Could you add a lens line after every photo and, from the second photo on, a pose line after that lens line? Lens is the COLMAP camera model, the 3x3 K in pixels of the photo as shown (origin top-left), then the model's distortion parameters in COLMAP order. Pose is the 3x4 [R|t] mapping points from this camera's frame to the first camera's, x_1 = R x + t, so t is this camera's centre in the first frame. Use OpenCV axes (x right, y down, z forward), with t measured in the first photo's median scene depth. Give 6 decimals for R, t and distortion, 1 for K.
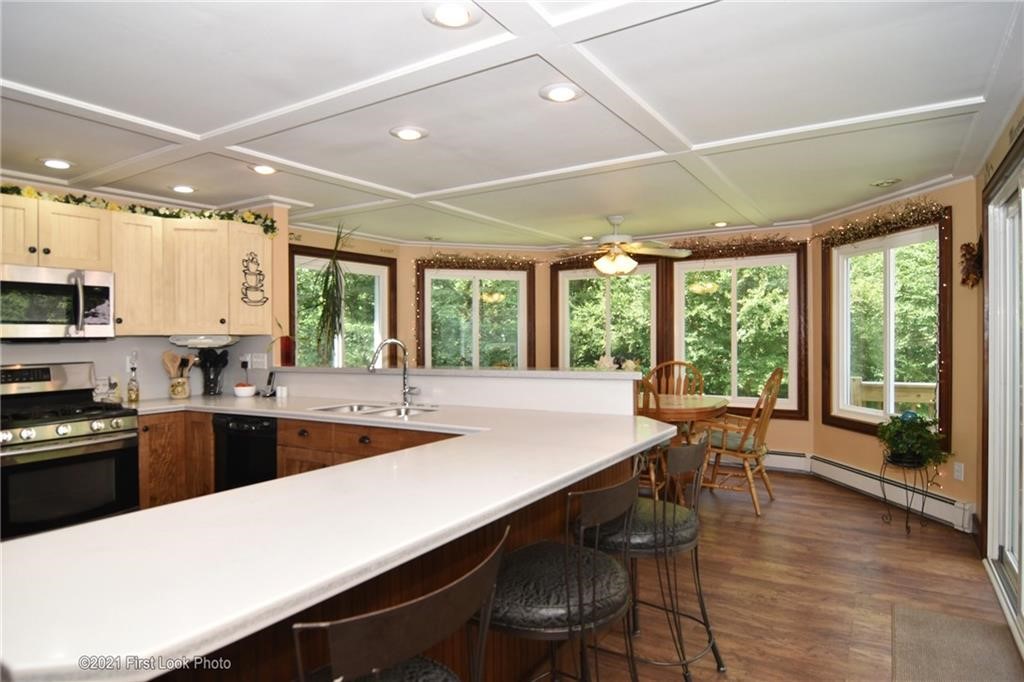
lens RADIAL K [[608.2, 0, 460.8], [0, 608.2, 336.2], [0, 0, 1]] dist [-0.021286, 0.001409]
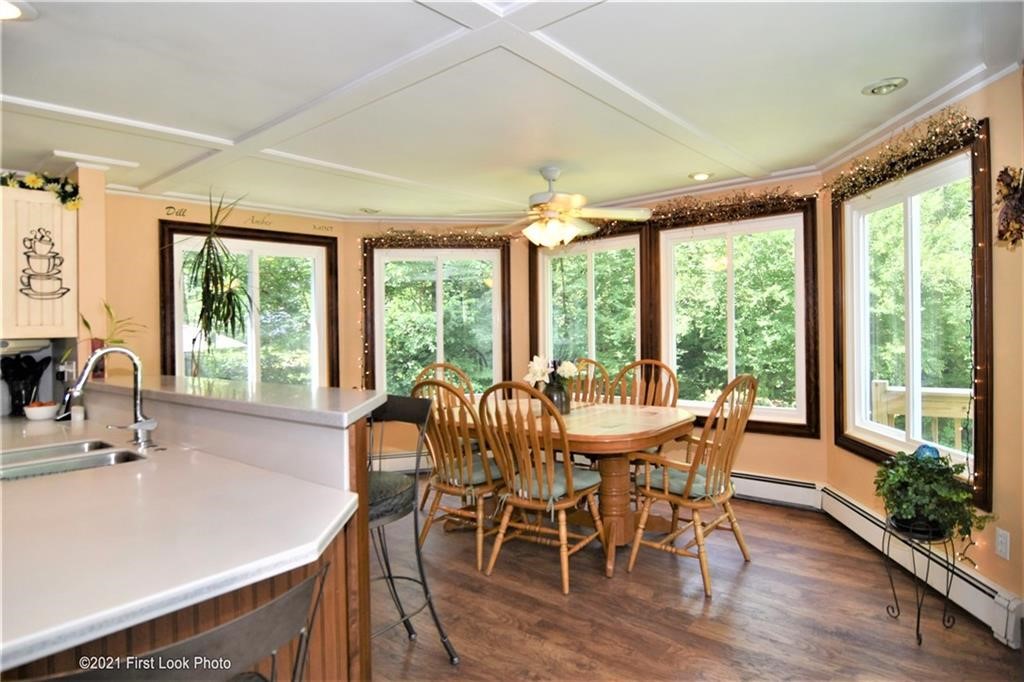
lens RADIAL K [[584.4, 0, 555.2], [0, 584.4, 326.4], [0, 0, 1]] dist [-0.025090, -0.004198]
pose [[0.999068, -0.018192, -0.039135, 0.282157], [0.018535, 0.999793, 0.008421, -0.009444], [0.038974, -0.009139, 0.999198, 0.279590]]
